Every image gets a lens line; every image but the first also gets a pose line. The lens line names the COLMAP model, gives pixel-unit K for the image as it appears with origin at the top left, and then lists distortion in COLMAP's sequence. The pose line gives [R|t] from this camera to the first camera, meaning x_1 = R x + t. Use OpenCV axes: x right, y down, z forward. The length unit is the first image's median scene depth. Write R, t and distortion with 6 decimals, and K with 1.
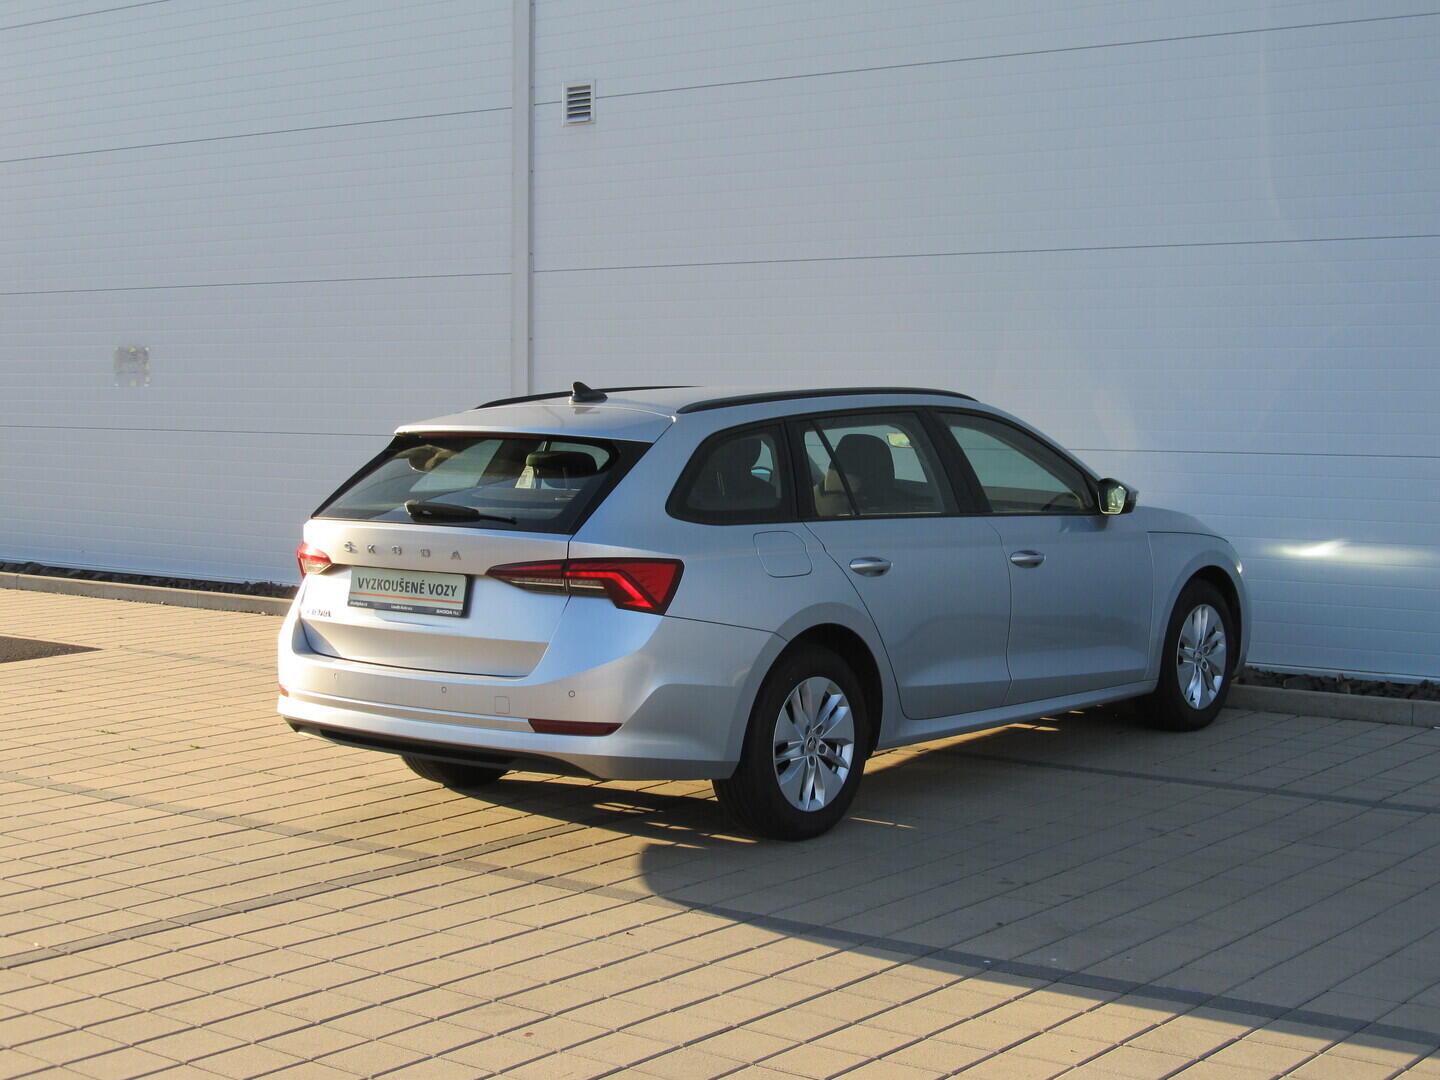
lens RADIAL K [[2301.9, 0, 720.0], [0, 2301.9, 540.0], [0, 0, 1]] dist [-0.047561, -0.047738]
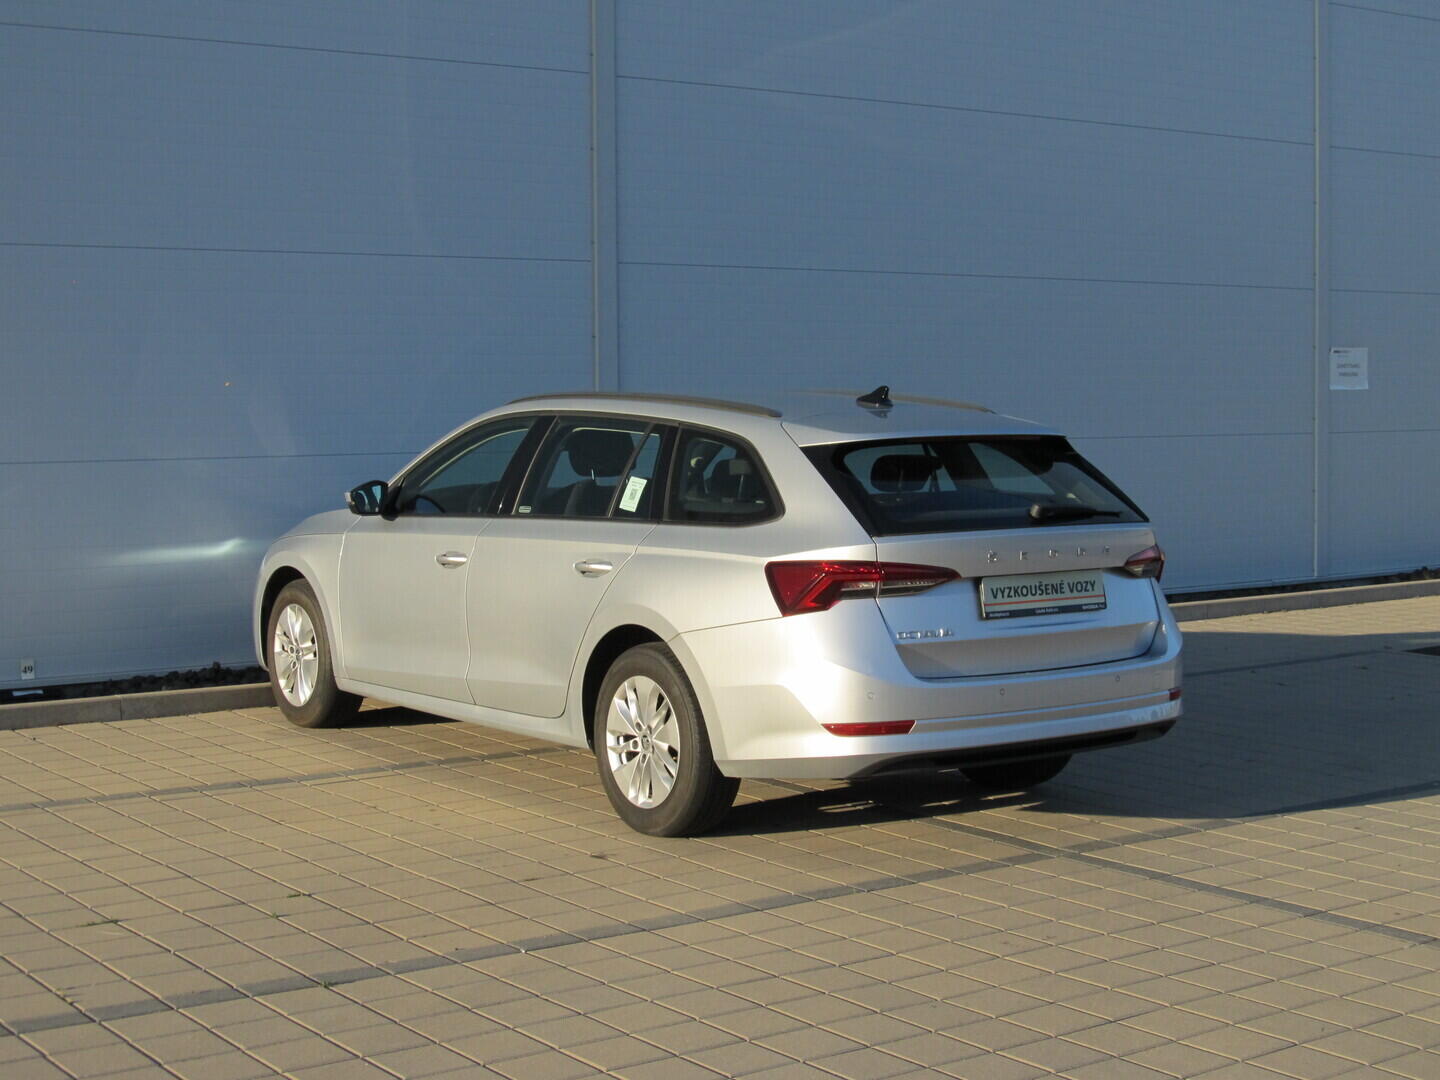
lens RADIAL K [[2255.1, 0, 720.0], [0, 2255.1, 540.0], [0, 0, 1]] dist [-0.003000, 0.033674]
pose [[0.255808, -0.067134, 0.964394, -1.106777], [0.072771, 0.996093, 0.050038, -0.059853], [-0.963985, 0.057379, 0.259694, 0.872593]]
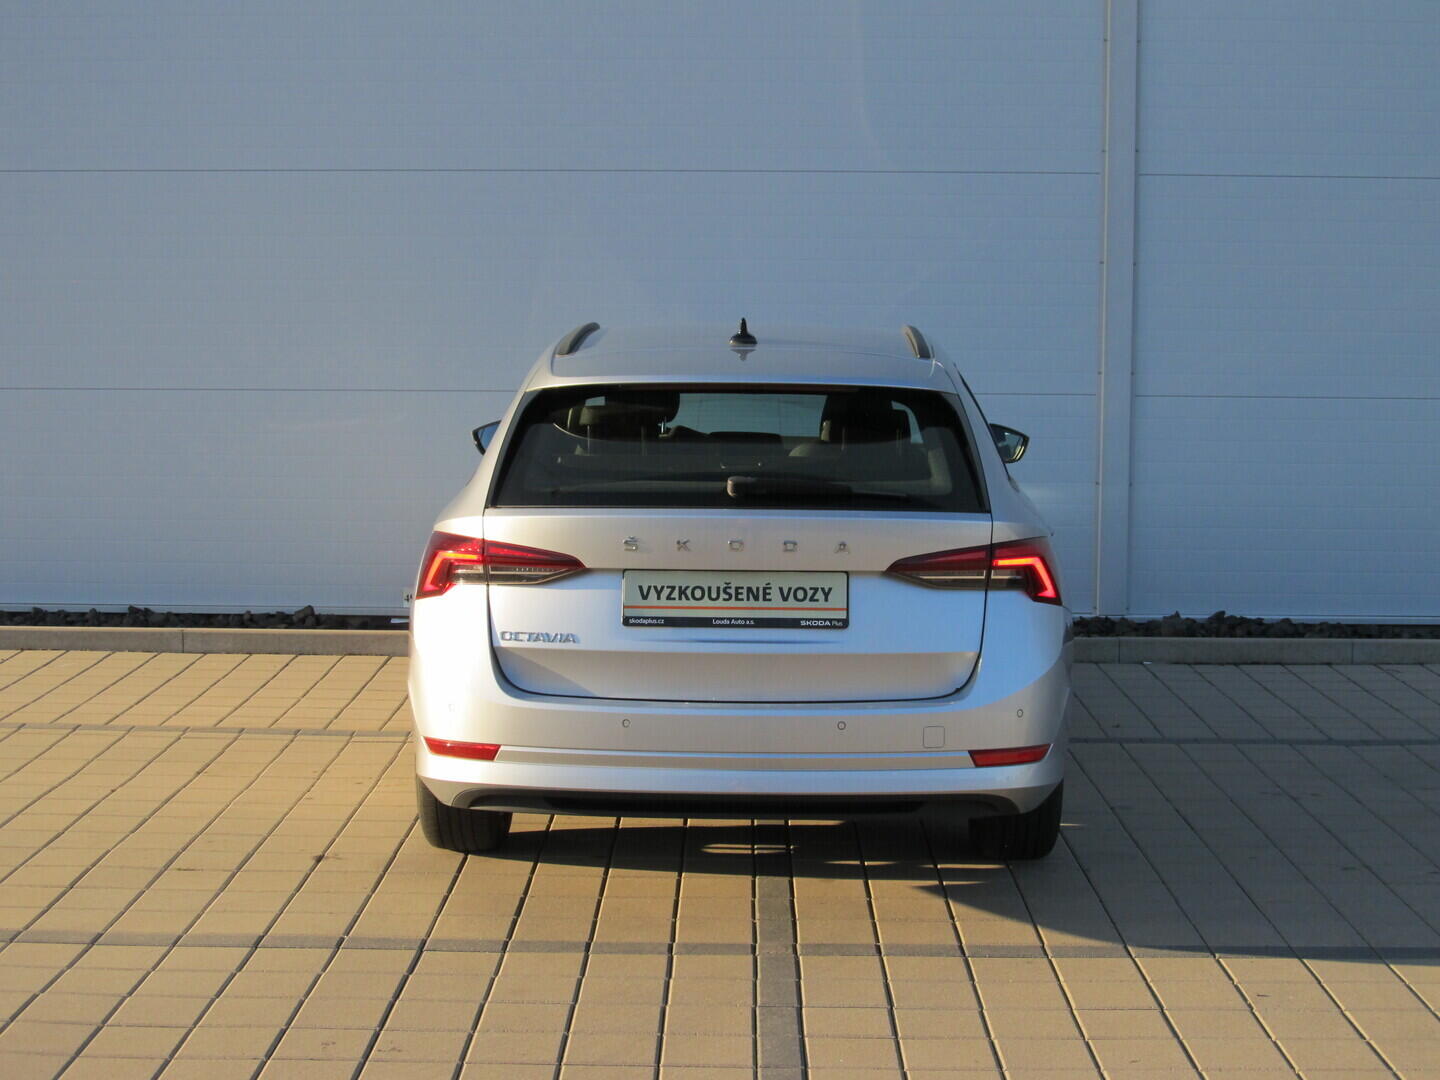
lens RADIAL K [[2255.1, 0, 720.0], [0, 2255.1, 540.0], [0, 0, 1]] dist [-0.003000, 0.033674]
pose [[0.792210, -0.053184, 0.607926, -0.576842], [0.037200, 0.998551, 0.038881, -0.025141], [-0.609113, -0.008187, 0.793041, 0.422332]]
